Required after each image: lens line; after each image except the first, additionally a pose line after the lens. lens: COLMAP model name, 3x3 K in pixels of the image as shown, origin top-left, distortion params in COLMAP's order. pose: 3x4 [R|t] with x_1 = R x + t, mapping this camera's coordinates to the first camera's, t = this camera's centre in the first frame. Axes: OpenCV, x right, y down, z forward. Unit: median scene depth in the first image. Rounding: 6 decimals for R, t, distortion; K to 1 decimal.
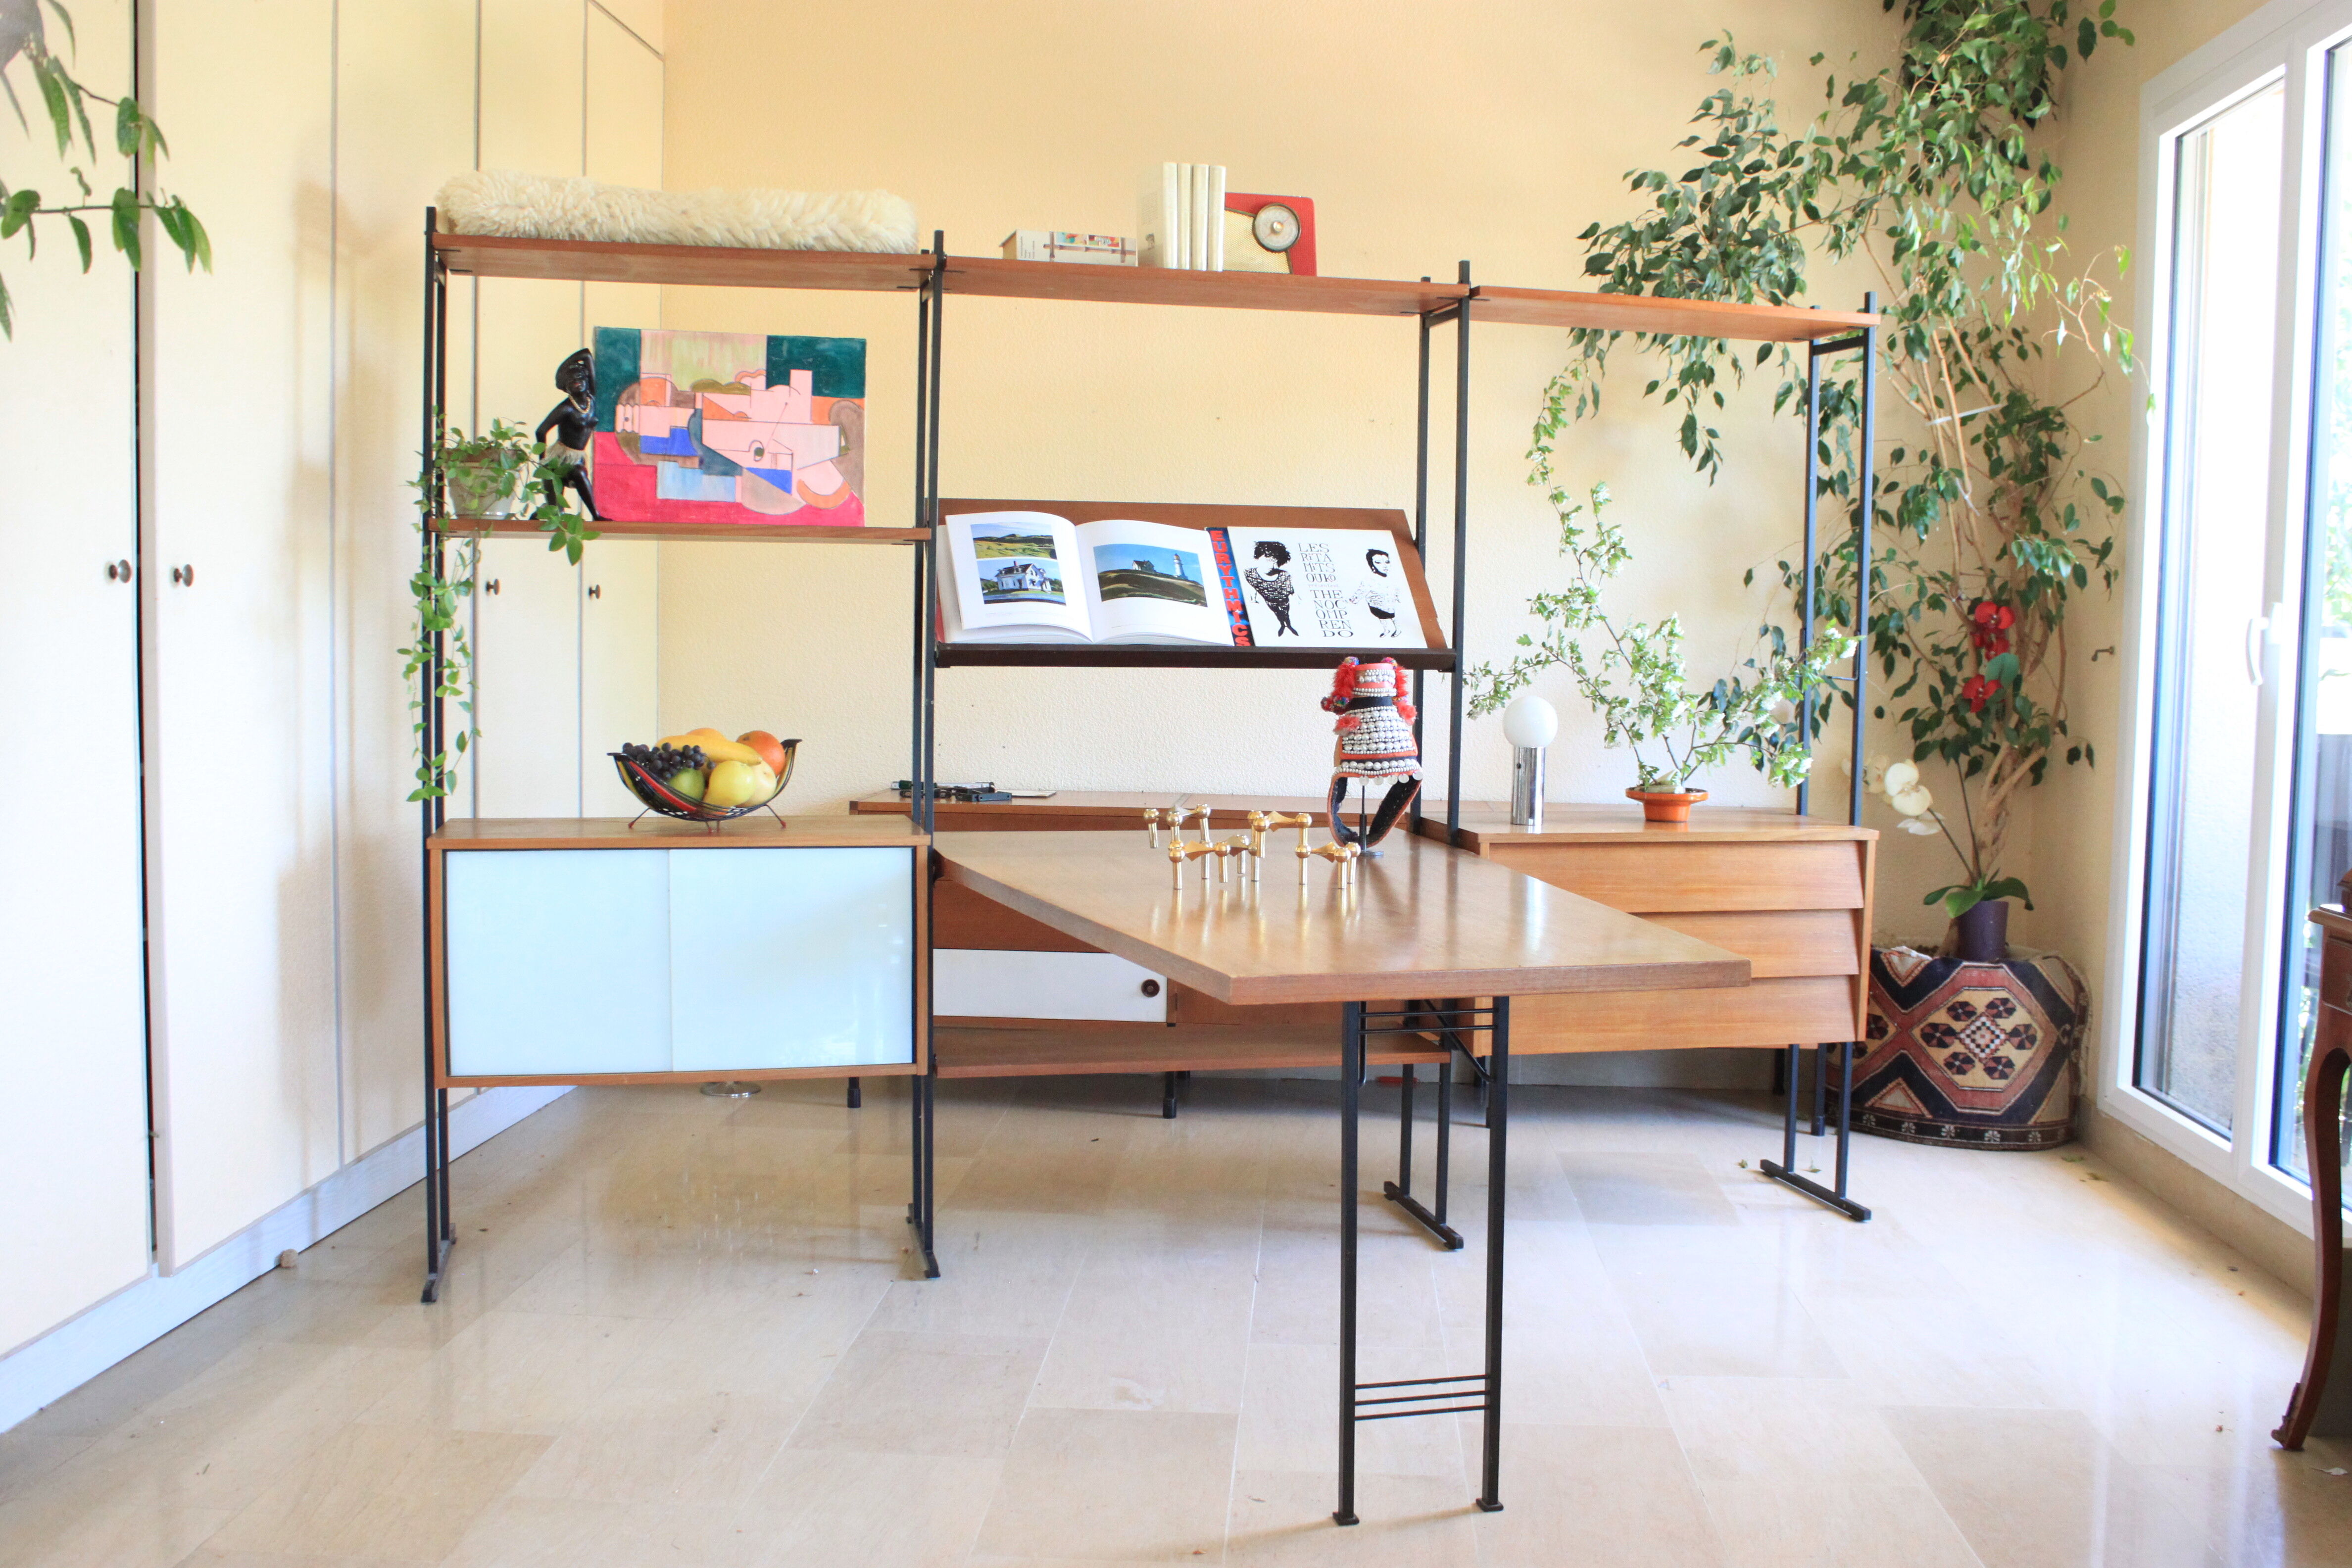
lens RADIAL K [[2201.1, 0, 1197.6], [0, 2201.1, 773.1], [0, 0, 1]] dist [-0.092402, 0.000000]
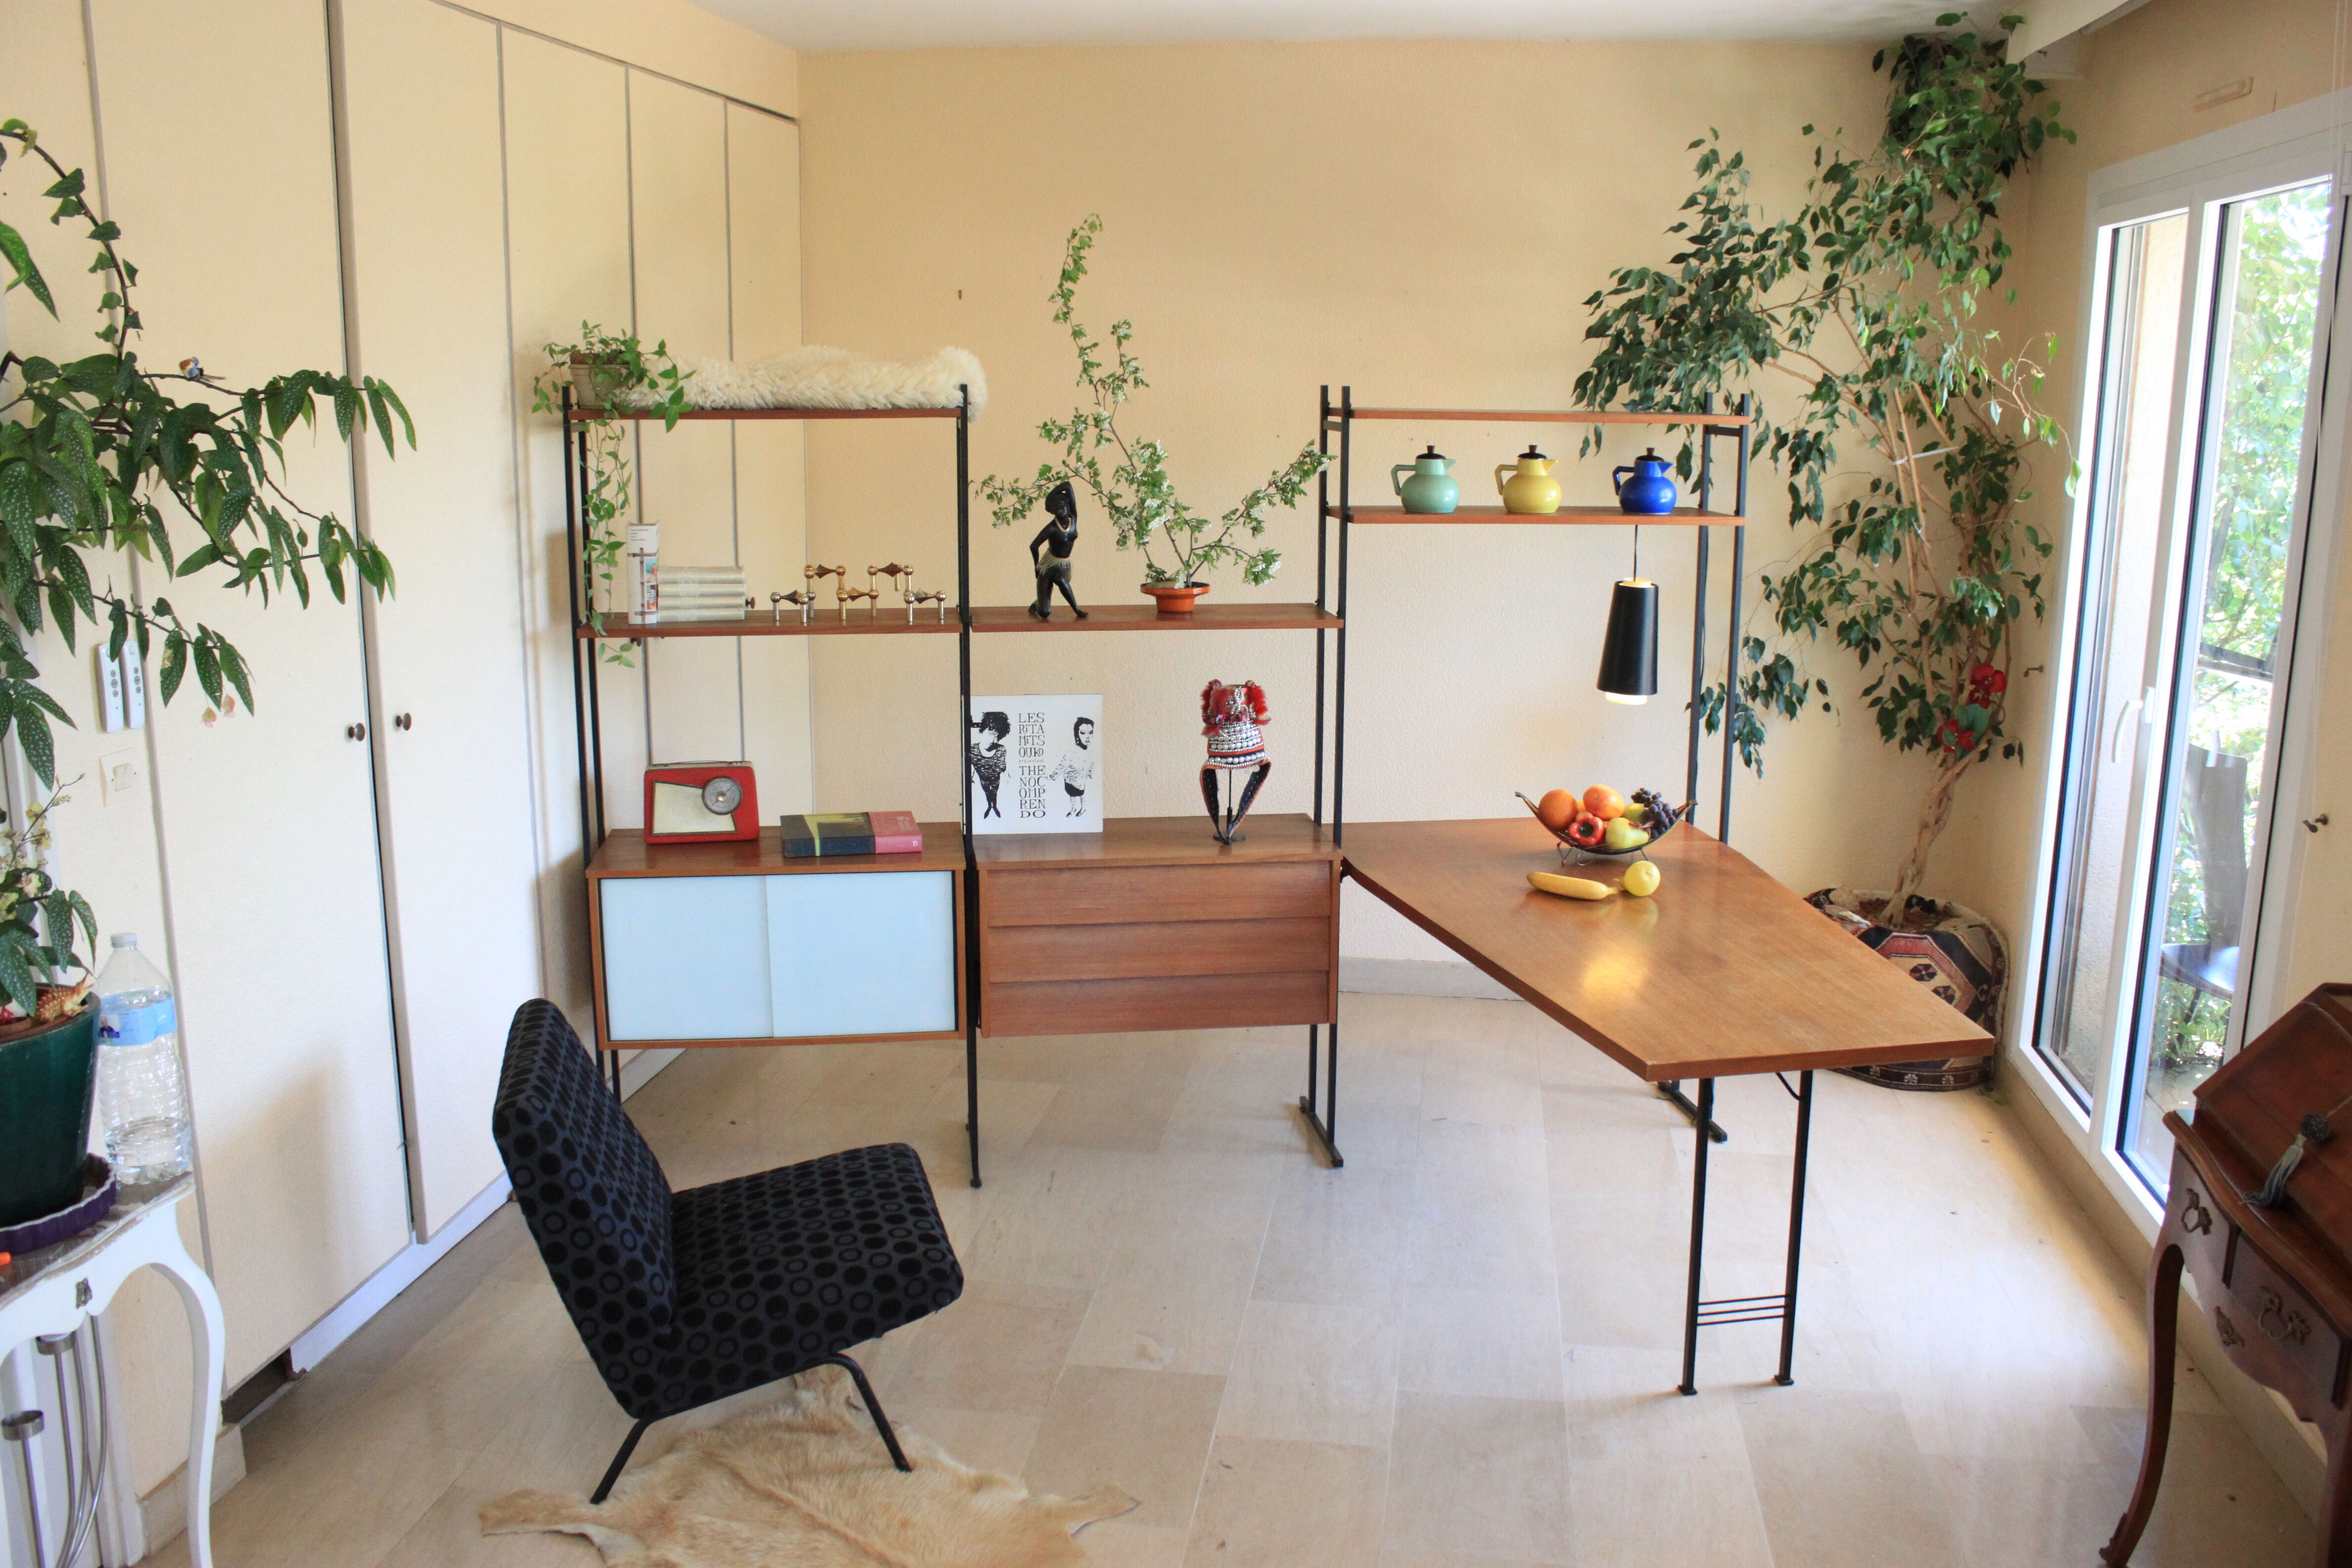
lens RADIAL K [[2004.2, 0, 1180.9], [0, 2004.2, 761.8], [0, 0, 1]] dist [-0.166397, 0.118830]
pose [[0.995859, 0.010085, -0.090354, 0.063657], [0.002049, 0.991087, 0.133199, -0.152365], [0.090892, -0.132832, 0.986962, -0.073335]]
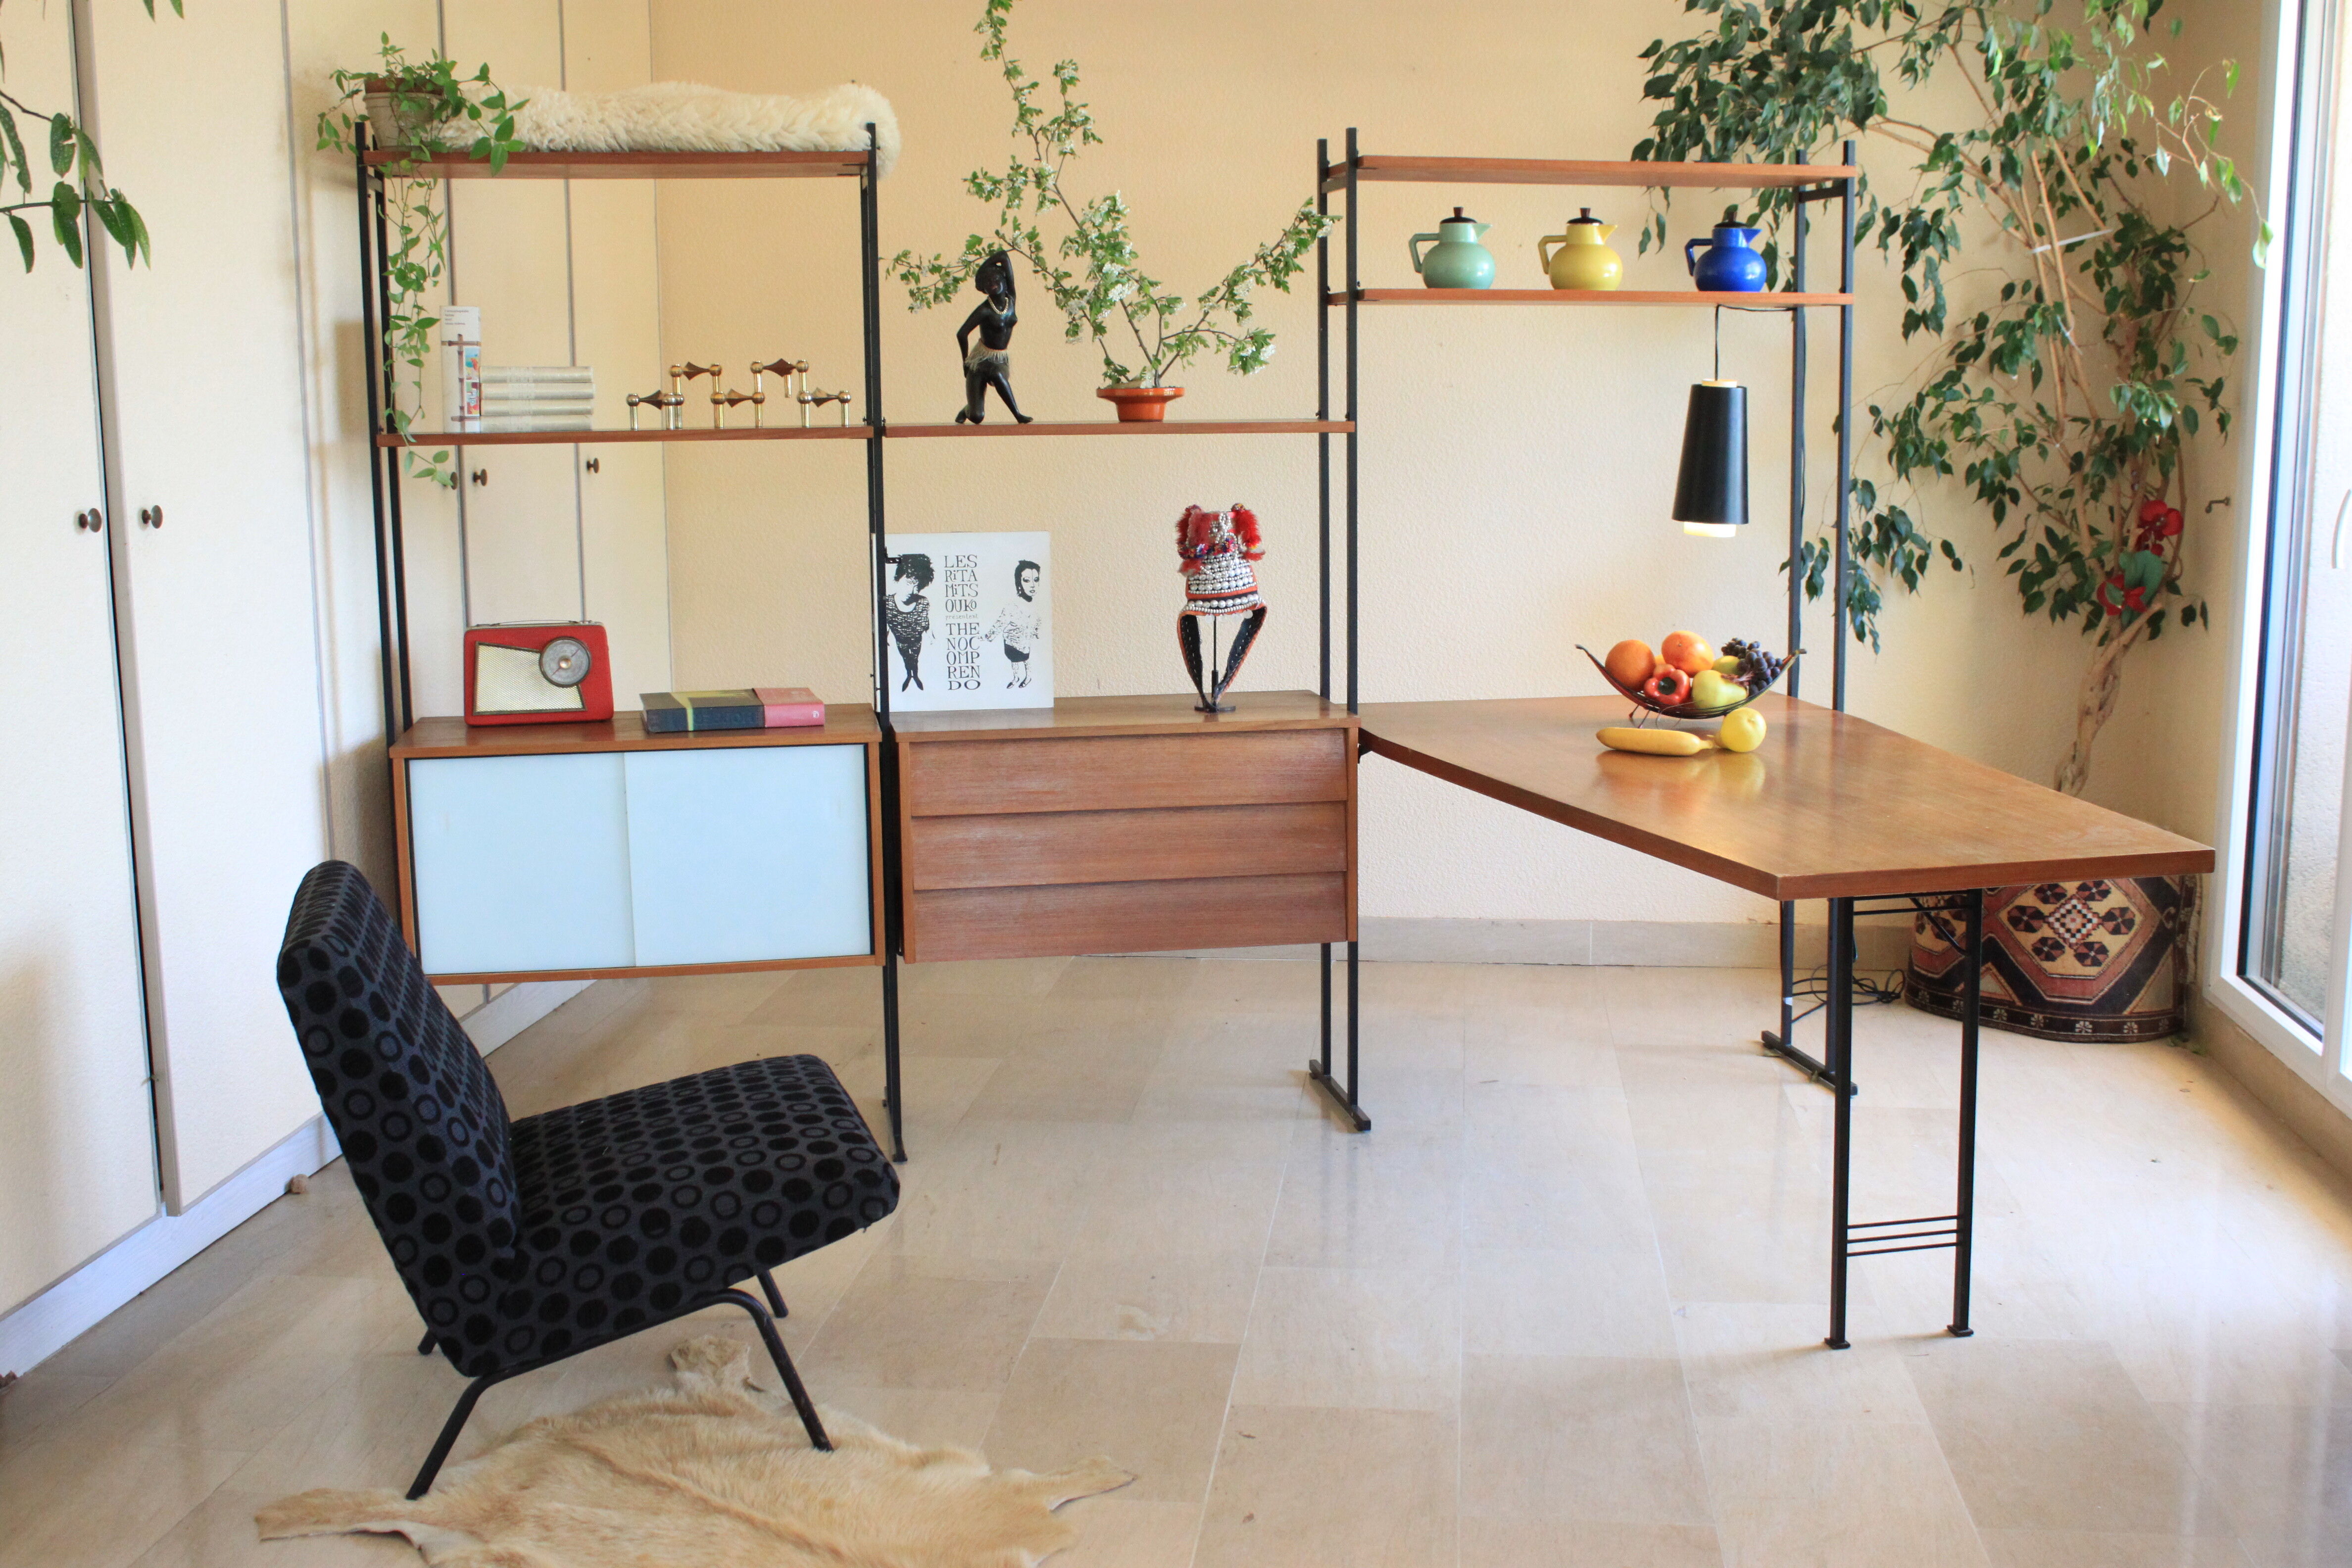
lens RADIAL K [[2491.6, 0, 1200.5], [0, 2491.6, 784.5], [0, 0, 1]] dist [-0.090408, 0.000000]
pose [[0.998507, -0.014274, -0.052719, 0.043388], [0.019288, 0.995207, 0.095866, -0.046746], [0.051098, -0.096740, 0.993997, -0.066733]]
